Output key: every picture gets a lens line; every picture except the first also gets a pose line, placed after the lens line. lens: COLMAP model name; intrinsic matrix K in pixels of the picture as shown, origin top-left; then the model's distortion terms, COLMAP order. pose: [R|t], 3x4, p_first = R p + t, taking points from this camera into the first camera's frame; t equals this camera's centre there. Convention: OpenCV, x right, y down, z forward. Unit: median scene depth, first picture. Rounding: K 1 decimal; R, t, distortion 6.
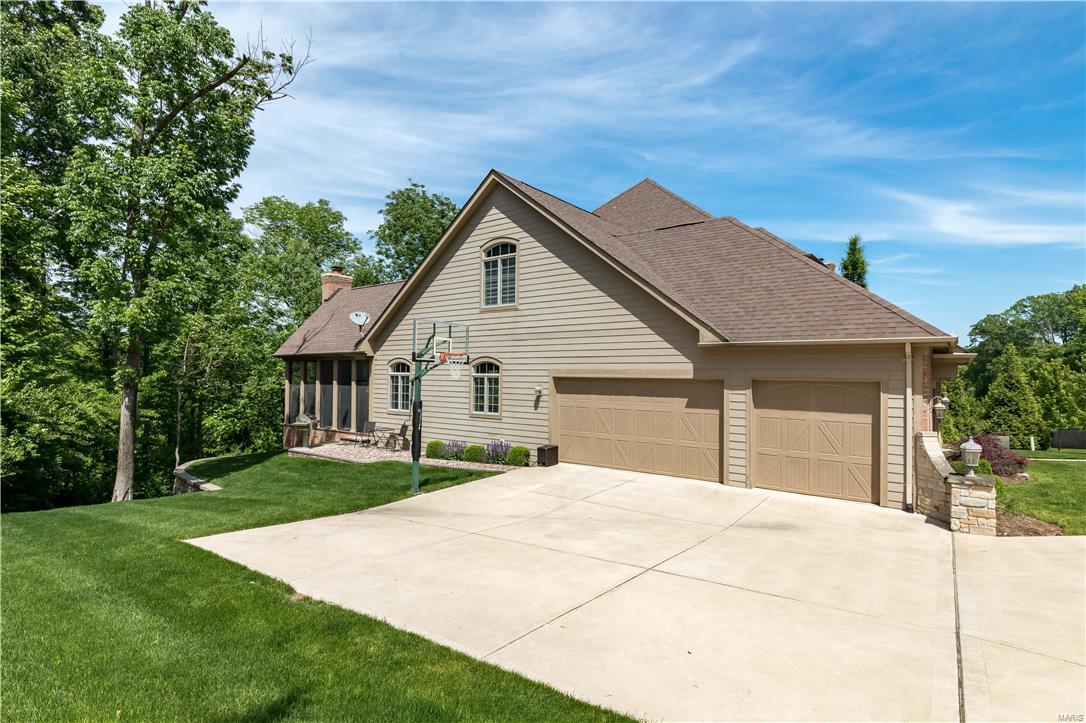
lens RADIAL K [[548.4, 0, 531.2], [0, 548.4, 365.8], [0, 0, 1]] dist [-0.001888, 0.001514]
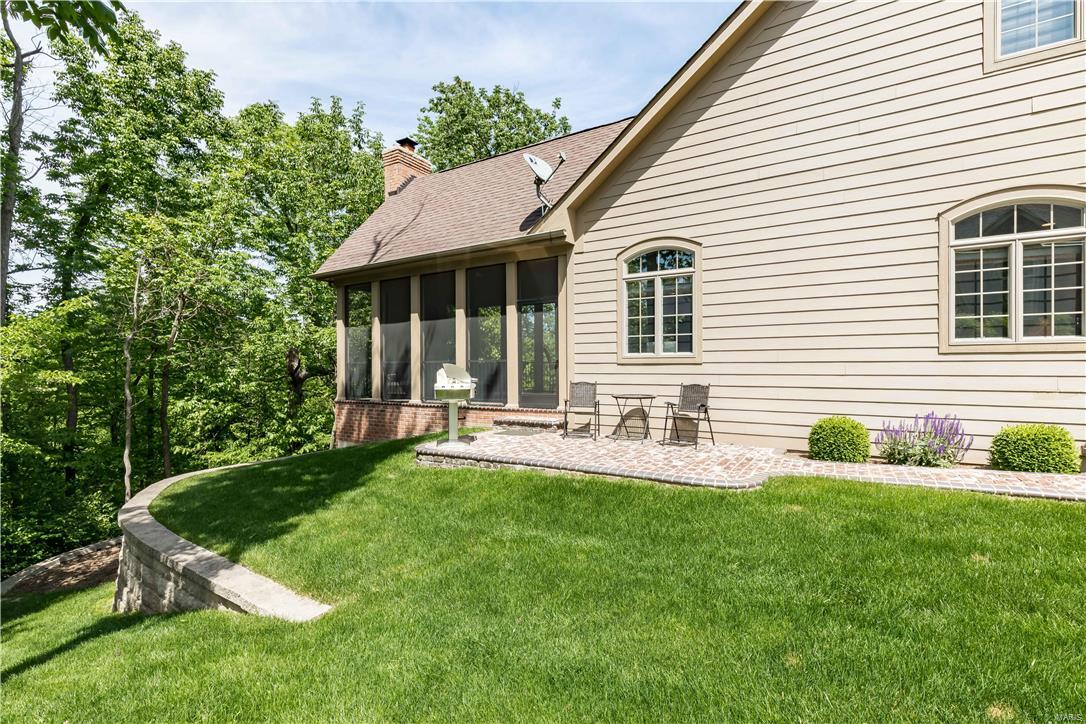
lens RADIAL K [[492.8, 0, 523.5], [0, 492.8, 369.6], [0, 0, 1]] dist [0.007458, -0.001164]
pose [[0.994467, -0.013522, 0.104171, -0.454140], [0.011746, 0.999775, 0.017643, 0.098907], [-0.104386, -0.016322, 0.994403, 0.703951]]
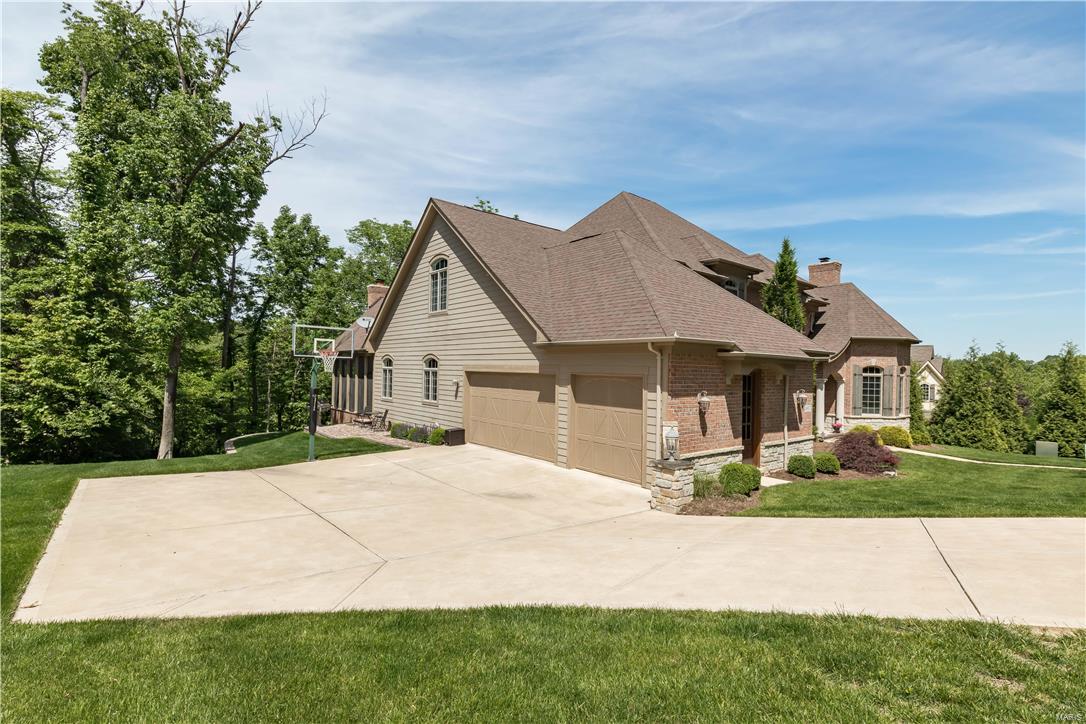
lens RADIAL K [[520.2, 0, 575.1], [0, 520.2, 364.2], [0, 0, 1]] dist [0.011766, -0.000495]
pose [[0.978097, 0.007213, -0.208025, 0.471200], [-0.006694, 0.999972, 0.003201, -0.000059], [0.208042, -0.001738, 0.978118, -0.049458]]
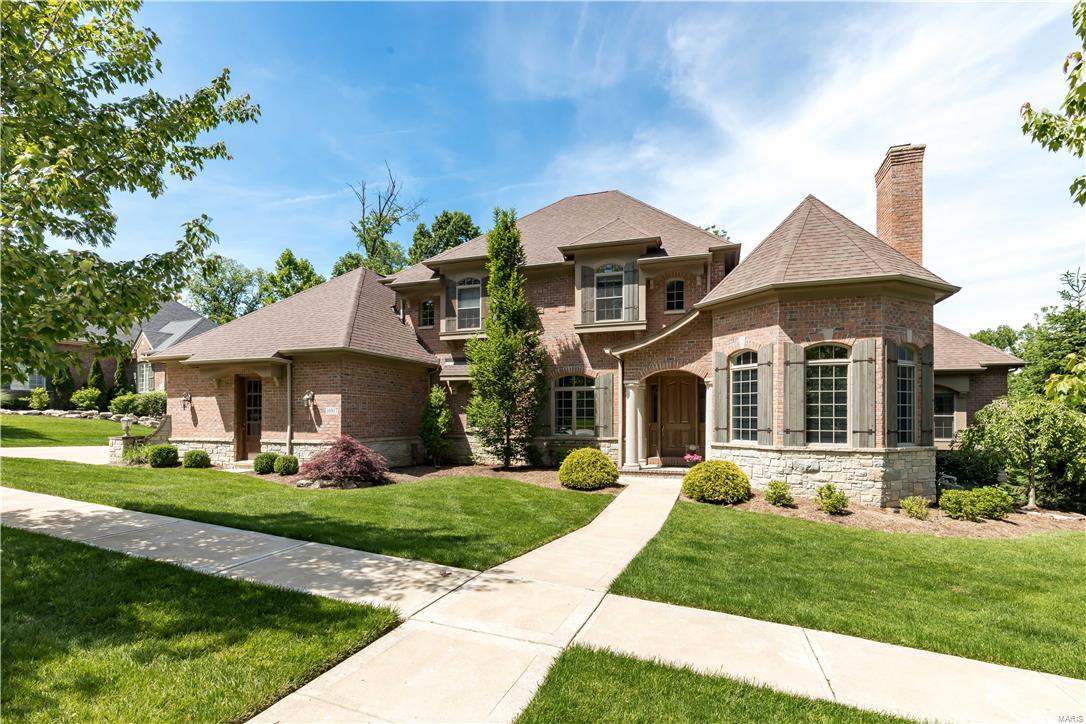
lens RADIAL K [[492.8, 0, 549.8], [0, 492.8, 413.5], [0, 0, 1]] dist [0.007458, -0.001164]
pose [[0.311092, -0.016218, -0.950241, 1.570429], [0.019976, 0.999745, -0.010523, 0.098804], [0.950170, -0.015709, 0.311337, 1.030302]]
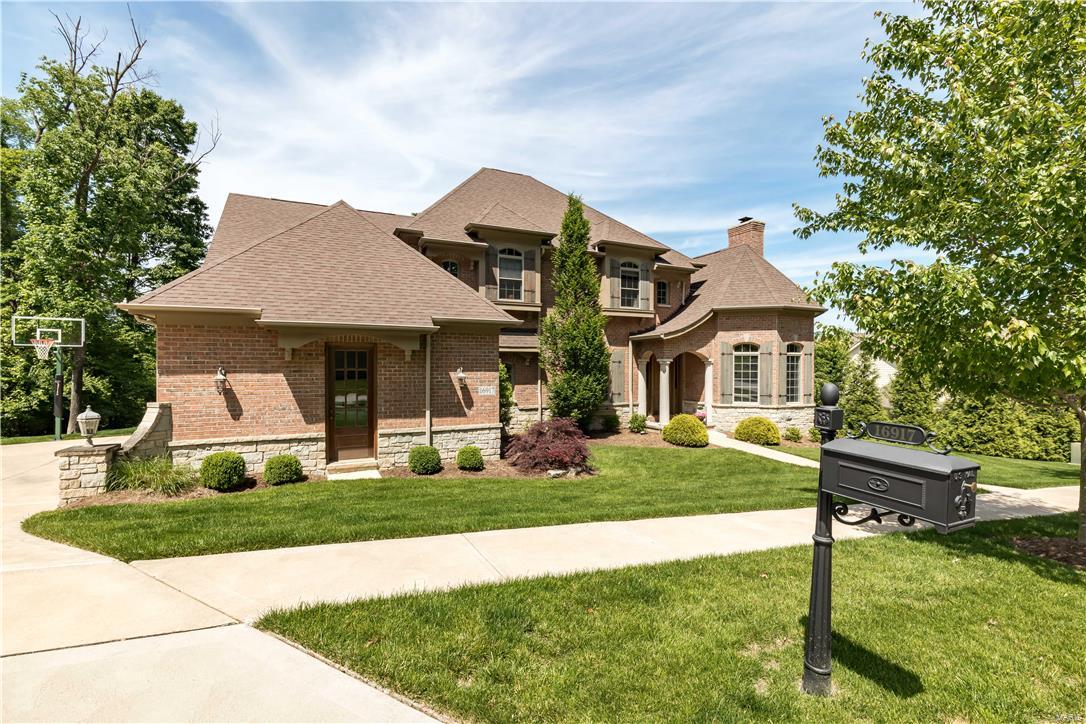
lens RADIAL K [[492.8, 0, 546.9], [0, 492.8, 360.9], [0, 0, 1]] dist [0.007458, -0.001164]
pose [[0.880173, -0.013160, -0.474471, 1.102985], [0.015974, 0.999871, 0.001900, 0.035213], [0.474384, -0.009251, 0.880269, 0.351684]]
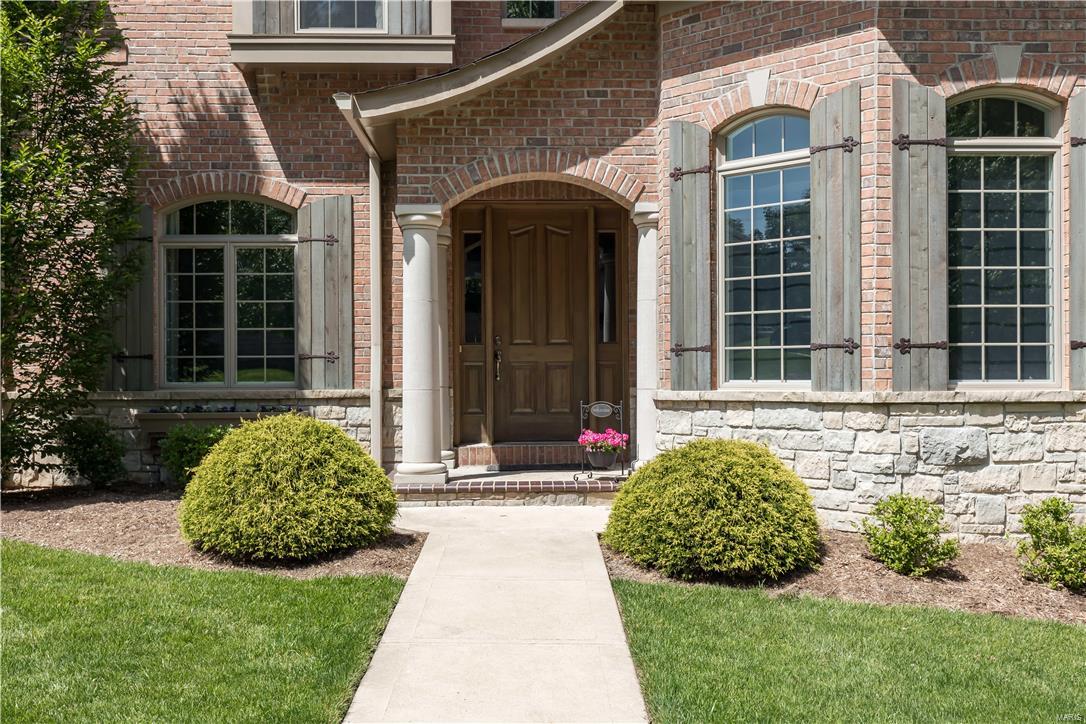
lens RADIAL K [[1031.6, 0, 538.1], [0, 1031.6, 369.9], [0, 0, 1]] dist [0.013616, 0.000000]
pose [[0.620363, -0.016905, -0.784133, 1.301268], [0.029570, 0.999561, 0.001845, 0.126909], [0.783757, -0.024331, 0.620590, 1.122232]]
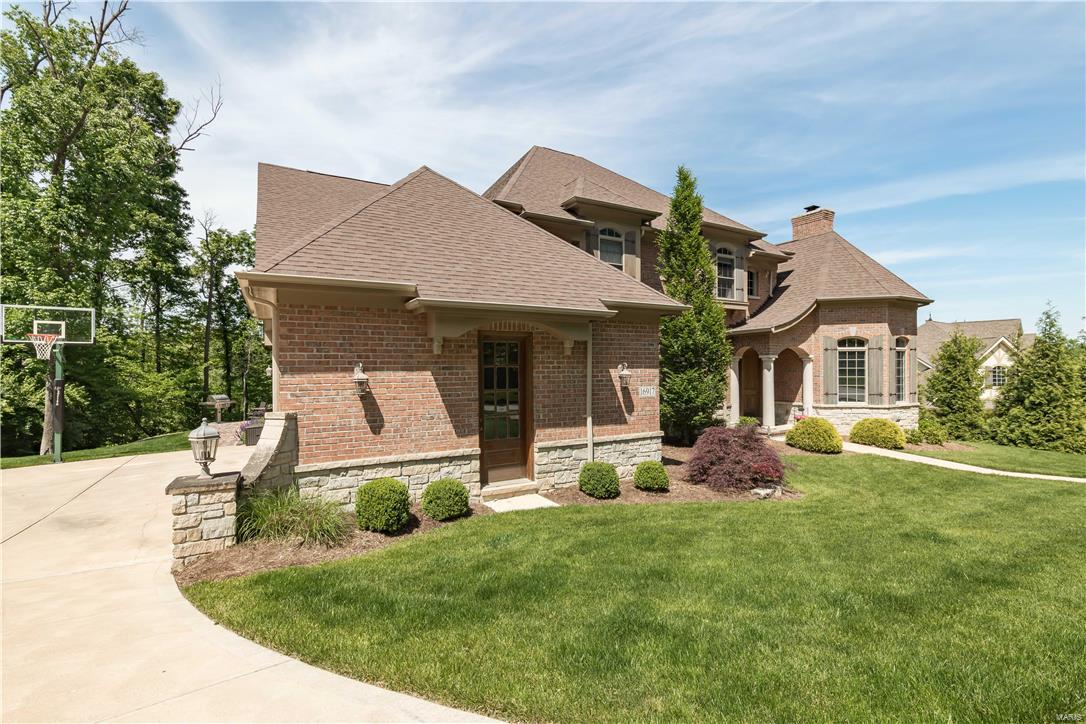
lens RADIAL K [[492.8, 0, 547.0], [0, 492.8, 365.2], [0, 0, 1]] dist [0.007458, -0.001164]
pose [[0.912792, -0.020951, -0.407887, 0.815640], [0.024763, 0.999685, 0.004068, 0.041789], [0.407674, -0.013814, 0.913023, 0.357454]]
